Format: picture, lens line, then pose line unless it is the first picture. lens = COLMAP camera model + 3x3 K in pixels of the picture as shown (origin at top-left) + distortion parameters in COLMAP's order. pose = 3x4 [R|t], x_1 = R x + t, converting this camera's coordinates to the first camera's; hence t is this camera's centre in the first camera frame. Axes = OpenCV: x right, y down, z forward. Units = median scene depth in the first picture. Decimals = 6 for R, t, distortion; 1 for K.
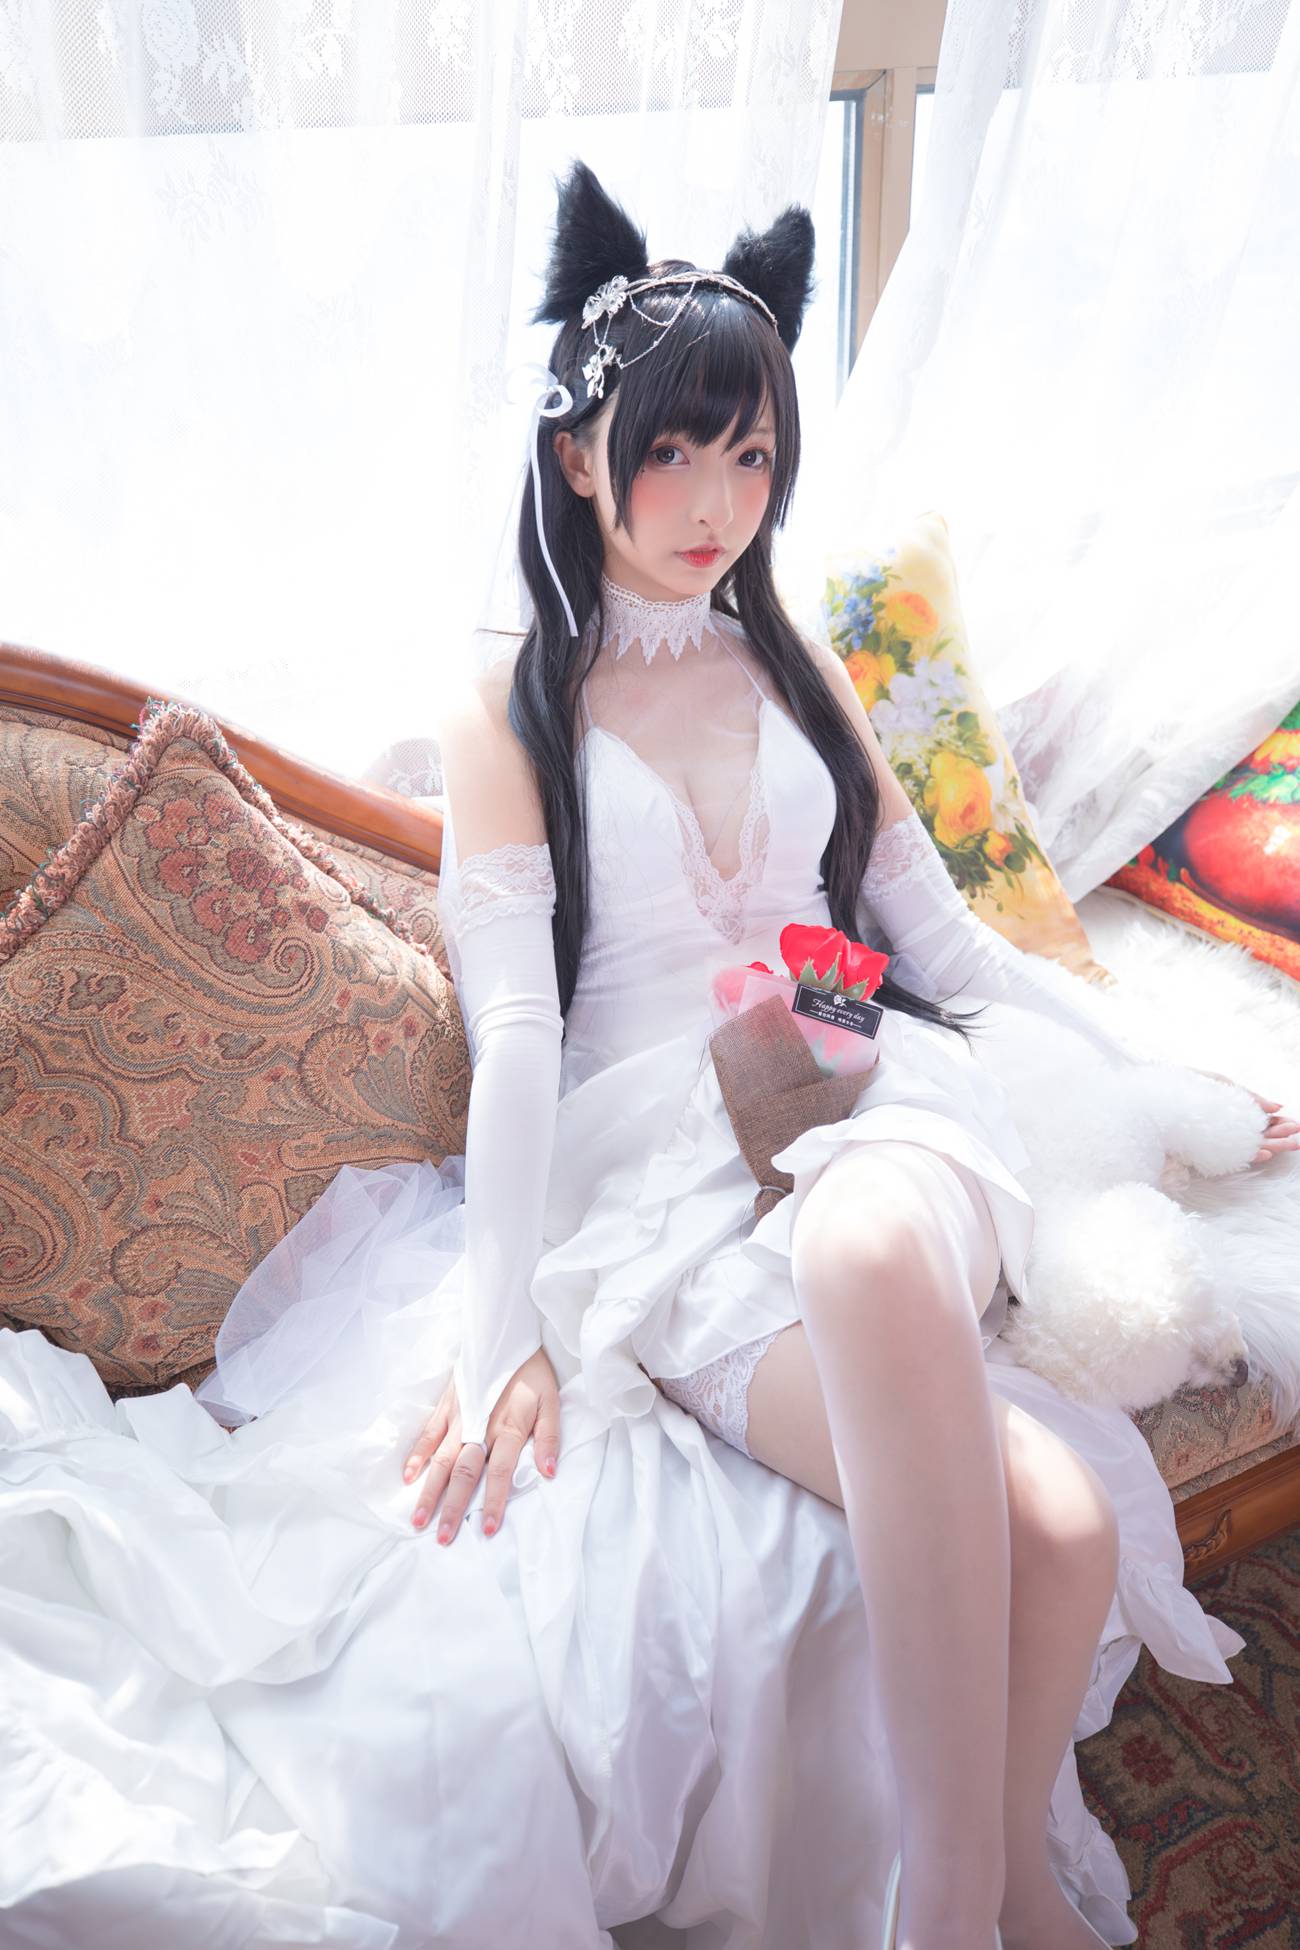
lens RADIAL K [[1488.1, 0, 643.3], [0, 1488.1, 967.5], [0, 0, 1]] dist [0.010724, 0.001995]
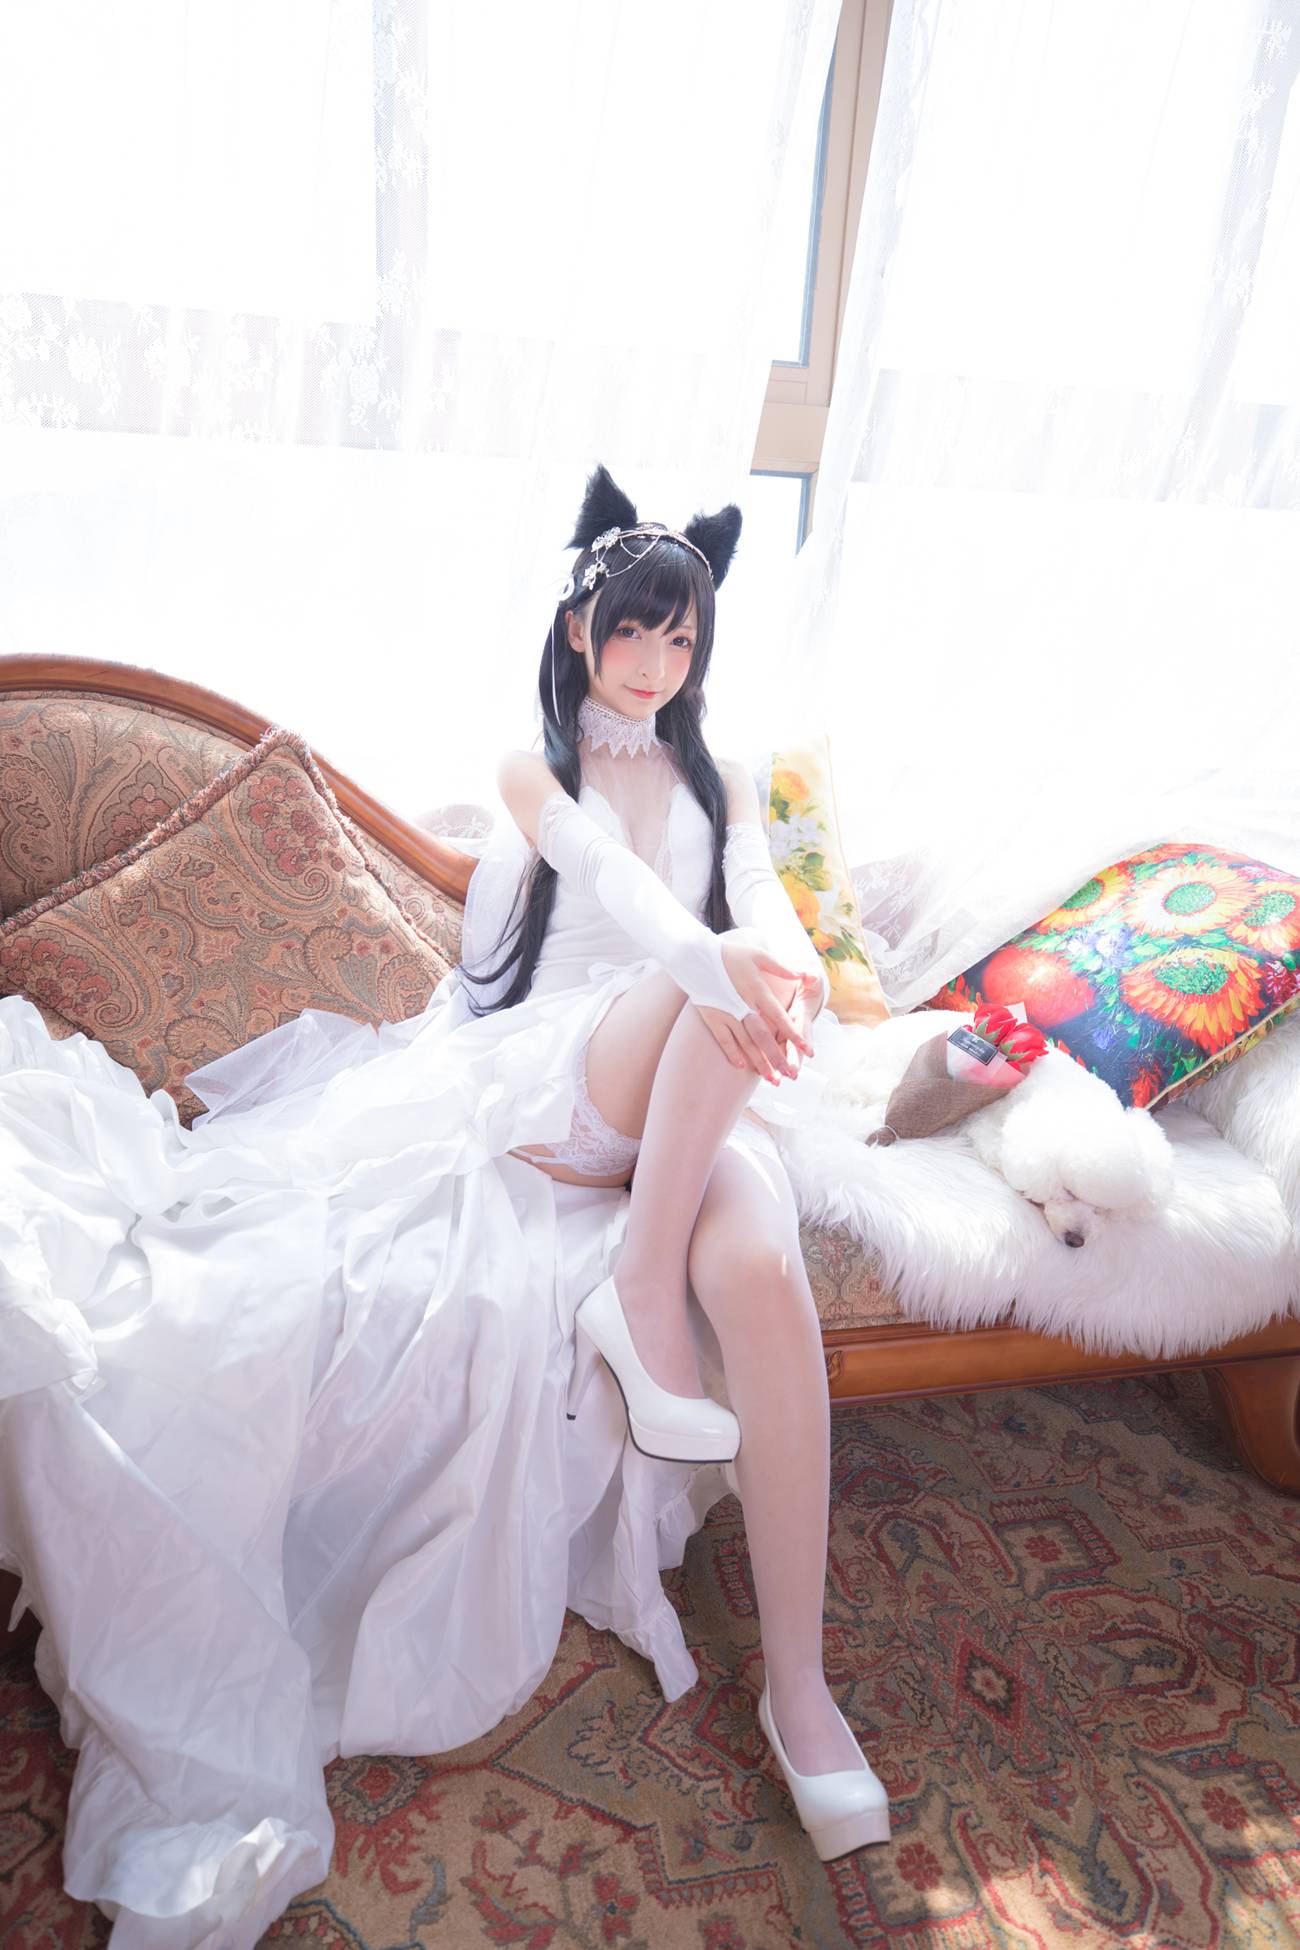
lens RADIAL K [[1338.2, 0, 658.3], [0, 1338.2, 969.2], [0, 0, 1]] dist [-0.042798, 0.007728]
pose [[0.972414, 0.152987, -0.176087, 0.407985], [-0.188836, 0.959461, -0.209226, 0.325672], [0.136939, 0.236706, 0.961883, -0.347521]]
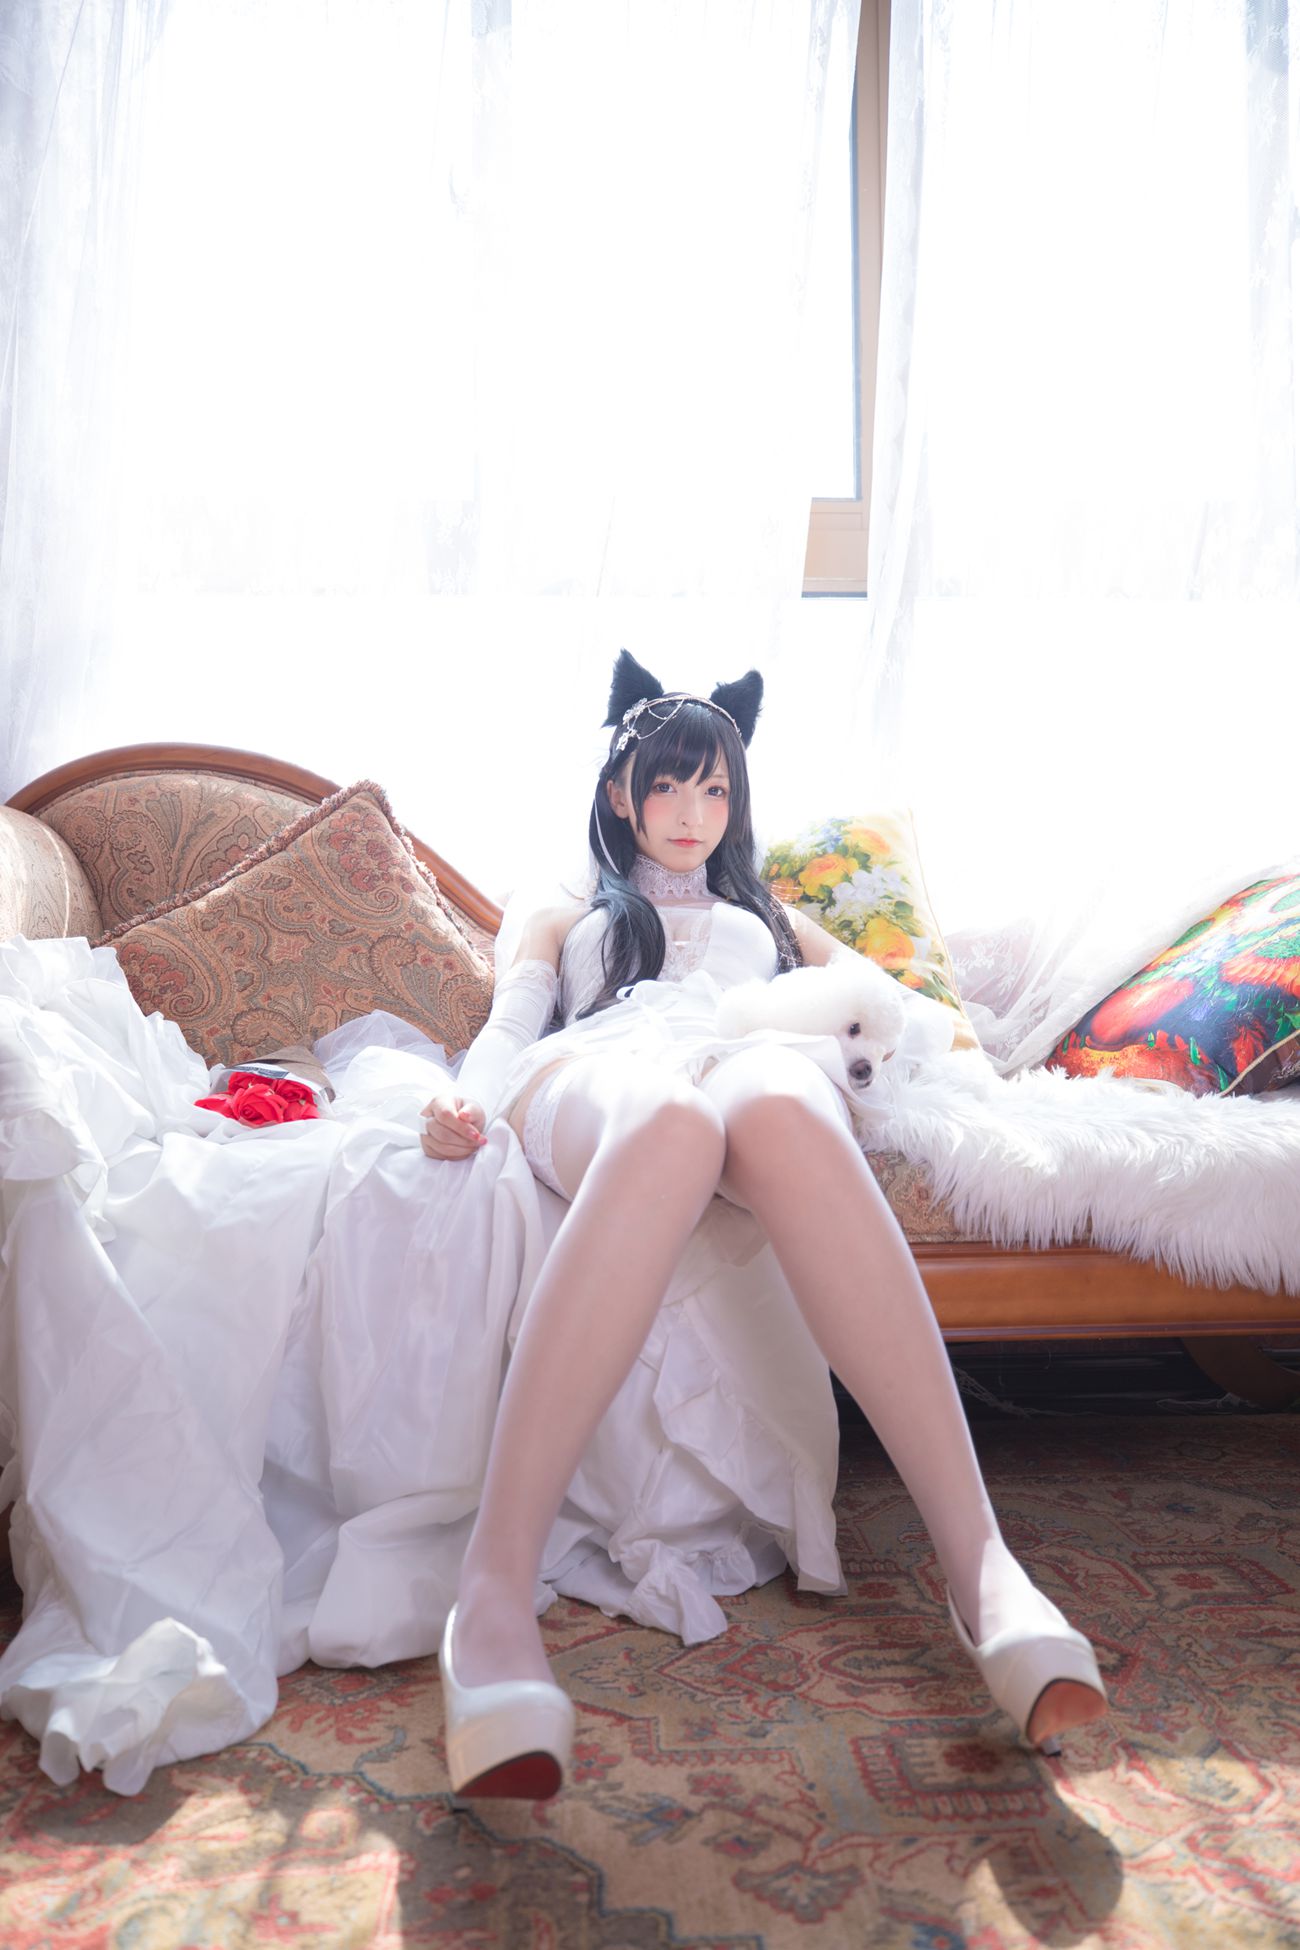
lens RADIAL K [[1547.2, 0, 650.0], [0, 1547.2, 975.0], [0, 0, 1]] dist [-0.035733, -0.003075]
pose [[0.925282, 0.011795, -0.379096, 0.730827], [-0.219307, 0.832124, -0.509386, 0.917176], [0.309447, 0.554464, 0.772536, -0.244276]]
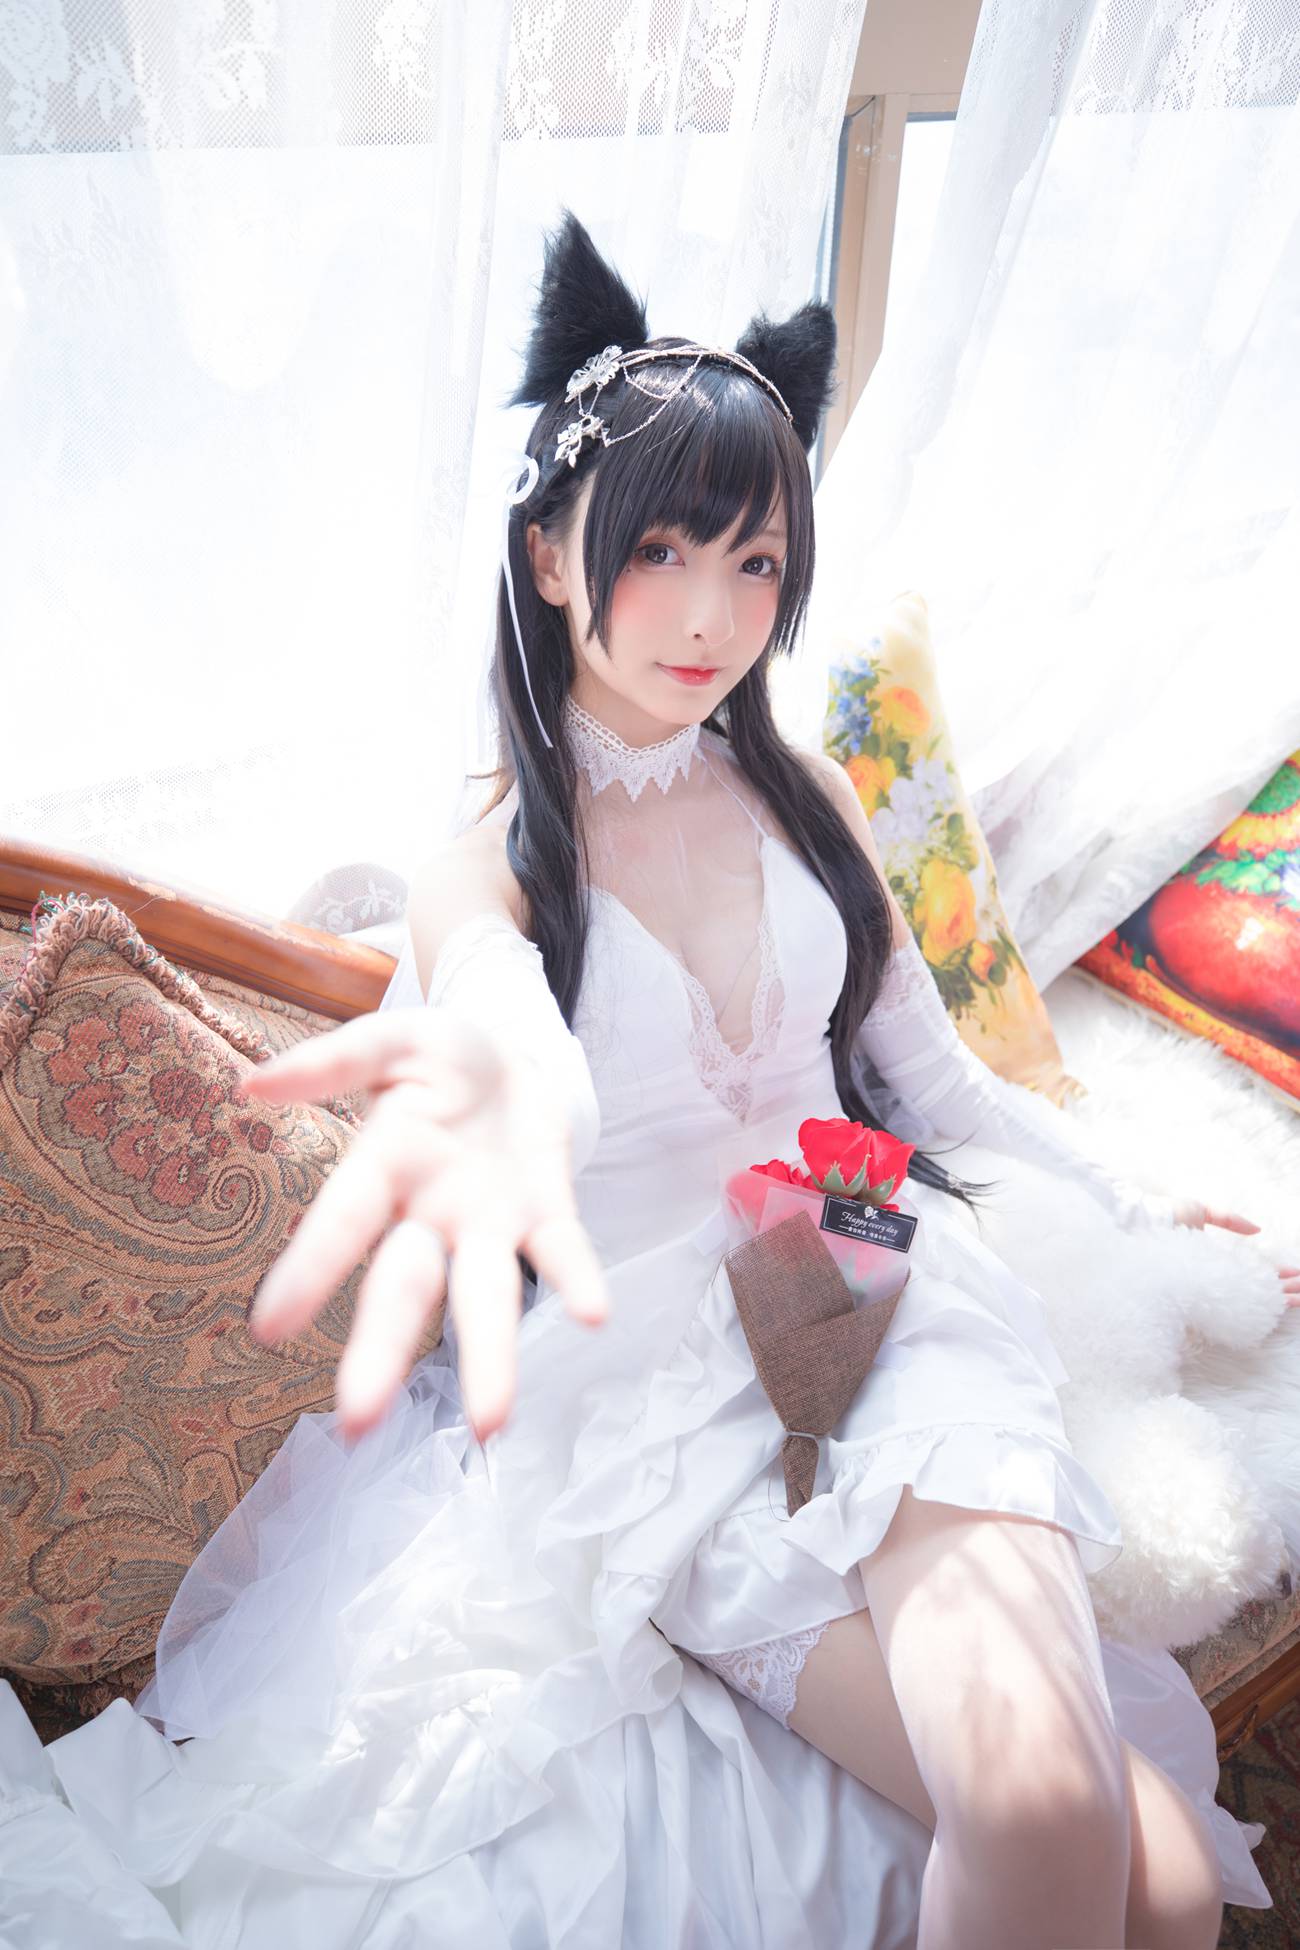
lens RADIAL K [[1317.9, 0, 650.0], [0, 1317.9, 975.0], [0, 0, 1]] dist [-0.001383, 0.002368]
pose [[0.994632, -0.019728, 0.101582, -0.075536], [0.010926, 0.996193, 0.086490, -0.189671], [-0.102902, -0.084916, 0.991060, 0.248293]]
